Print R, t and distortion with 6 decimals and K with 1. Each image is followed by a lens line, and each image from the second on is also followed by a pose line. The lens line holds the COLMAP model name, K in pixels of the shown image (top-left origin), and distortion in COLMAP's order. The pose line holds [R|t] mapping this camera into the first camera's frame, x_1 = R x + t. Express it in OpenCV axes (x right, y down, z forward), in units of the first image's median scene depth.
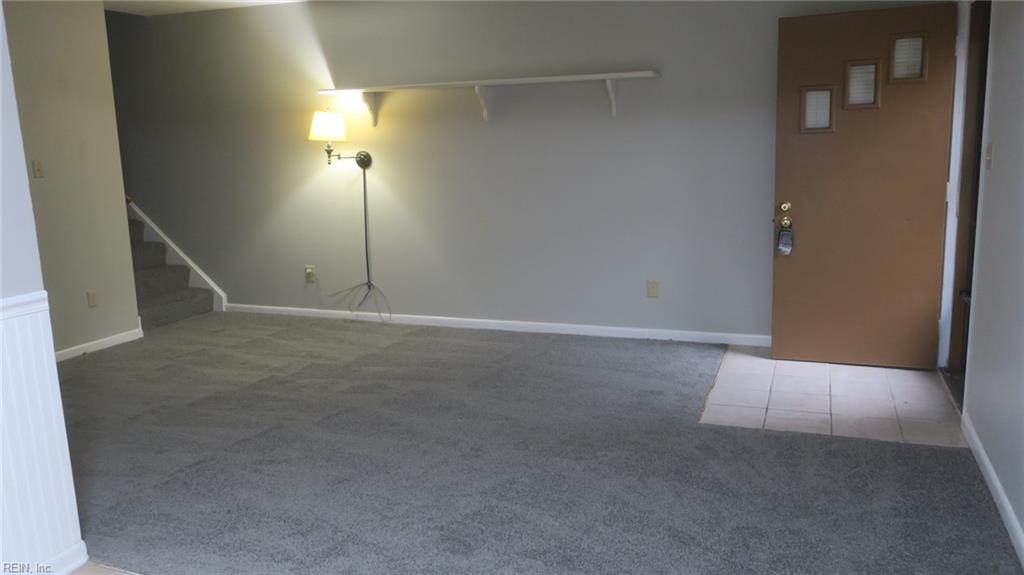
lens RADIAL K [[811.0, 0, 510.8], [0, 811.0, 283.7], [0, 0, 1]] dist [0.003295, -0.000855]
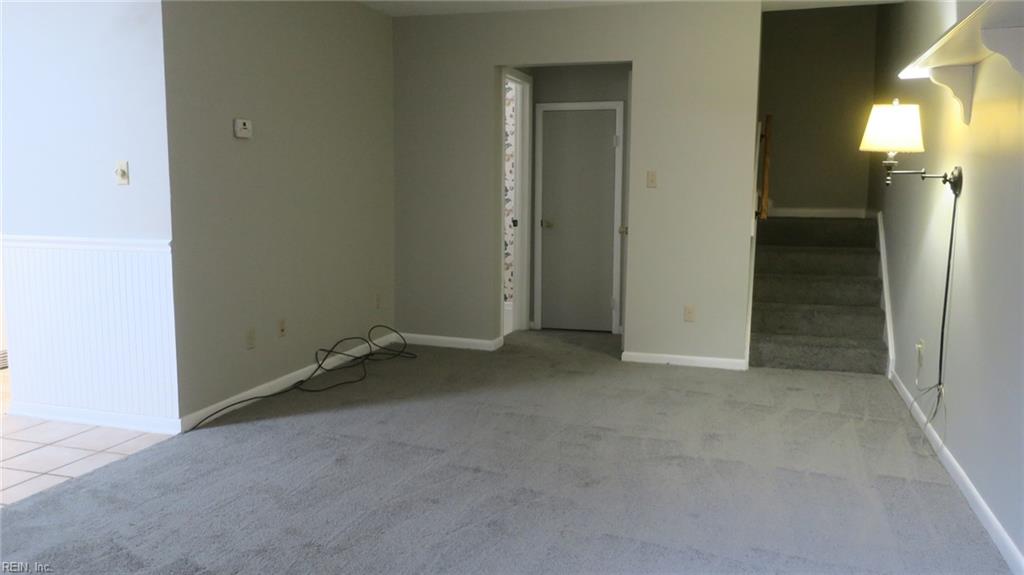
lens RADIAL K [[811.0, 0, 507.4], [0, 811.0, 290.7], [0, 0, 1]] dist [0.003295, -0.000855]
pose [[0.053963, 0.153295, -0.986706, 0.482173], [-0.180180, 0.973421, 0.141377, -0.117948], [0.982152, 0.170155, 0.080149, 0.768222]]
